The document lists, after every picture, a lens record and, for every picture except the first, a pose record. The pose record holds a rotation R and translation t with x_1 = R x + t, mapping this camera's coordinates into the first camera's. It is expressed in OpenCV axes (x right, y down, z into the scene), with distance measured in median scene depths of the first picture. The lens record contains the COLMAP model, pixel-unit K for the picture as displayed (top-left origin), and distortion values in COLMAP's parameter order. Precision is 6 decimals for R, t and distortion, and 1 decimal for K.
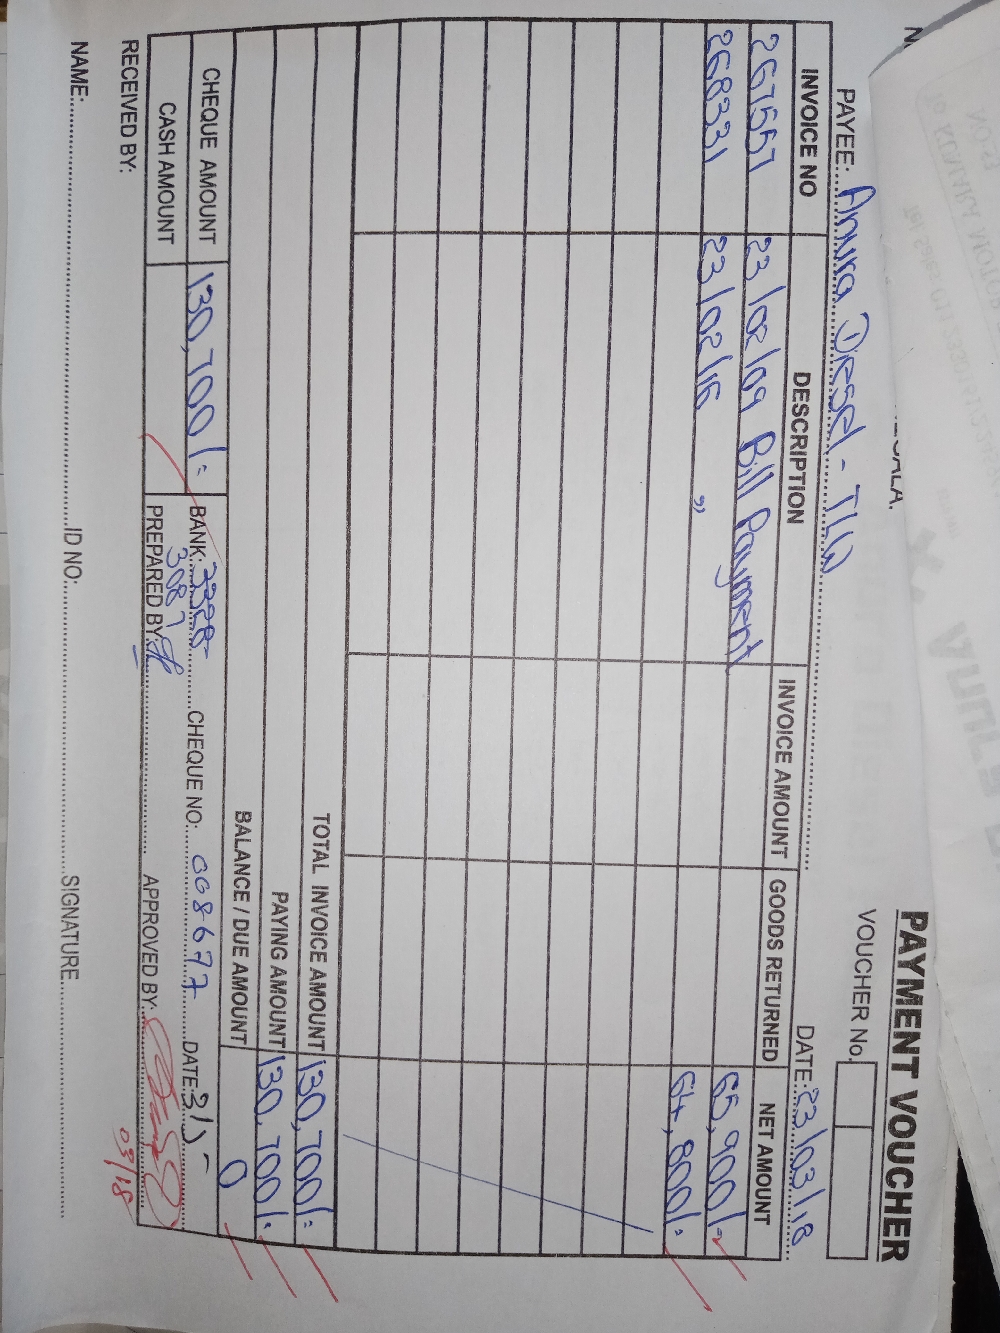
lens RADIAL K [[873.5, 0, 504.8], [0, 873.5, 700.8], [0, 0, 1]] dist [0.016716, -0.005749]
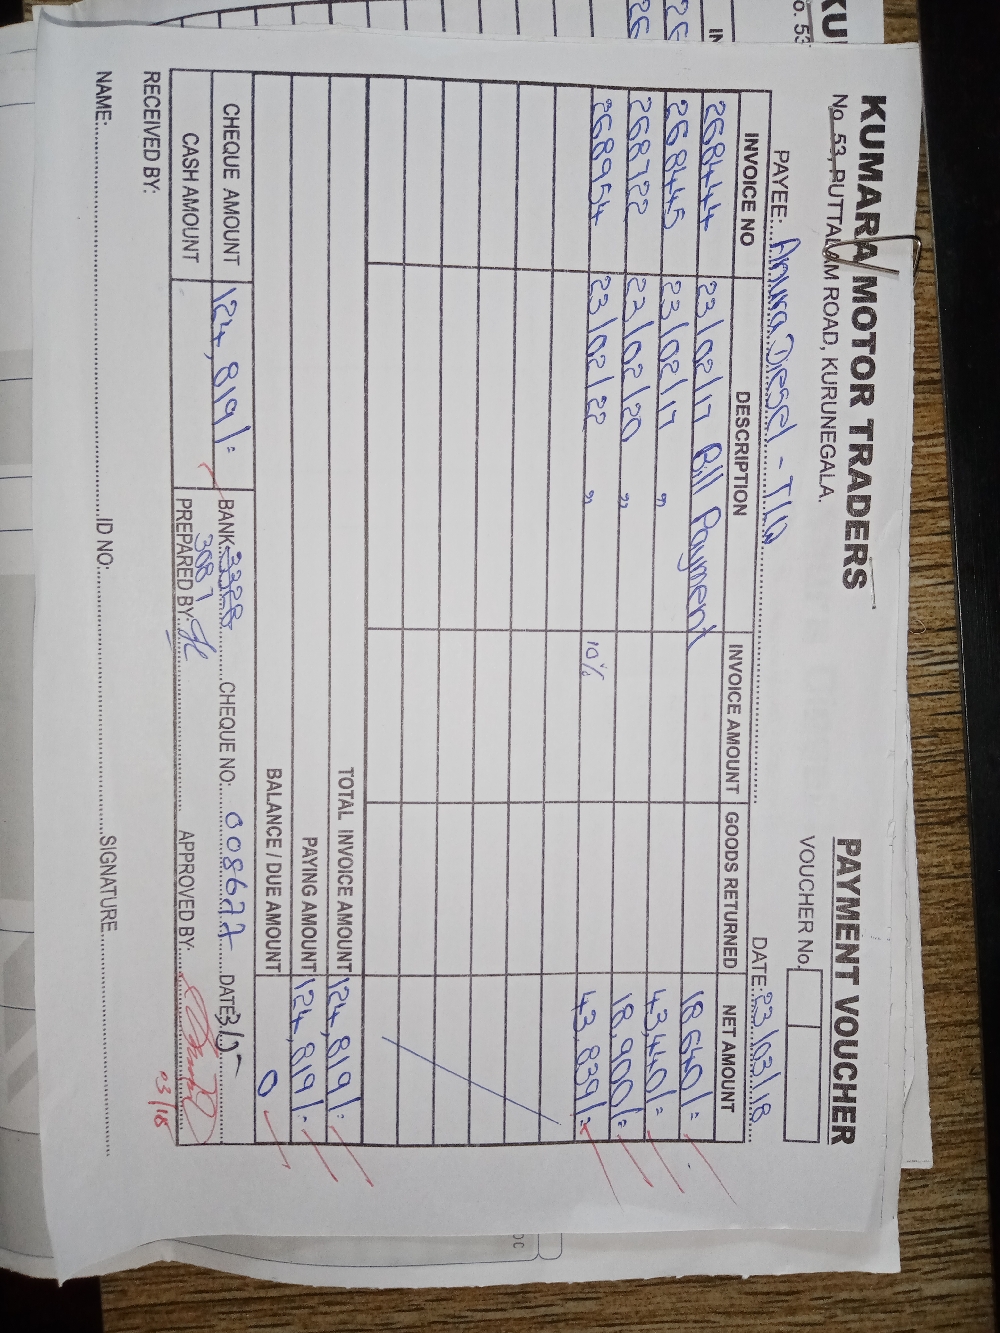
lens RADIAL K [[873.5, 0, 507.1], [0, 873.5, 687.5], [0, 0, 1]] dist [0.016716, -0.005749]
pose [[0.999886, -0.013090, 0.007519, -0.003091], [0.013001, 0.999846, 0.011795, 0.012671], [-0.007672, -0.011696, 0.999902, -0.165638]]
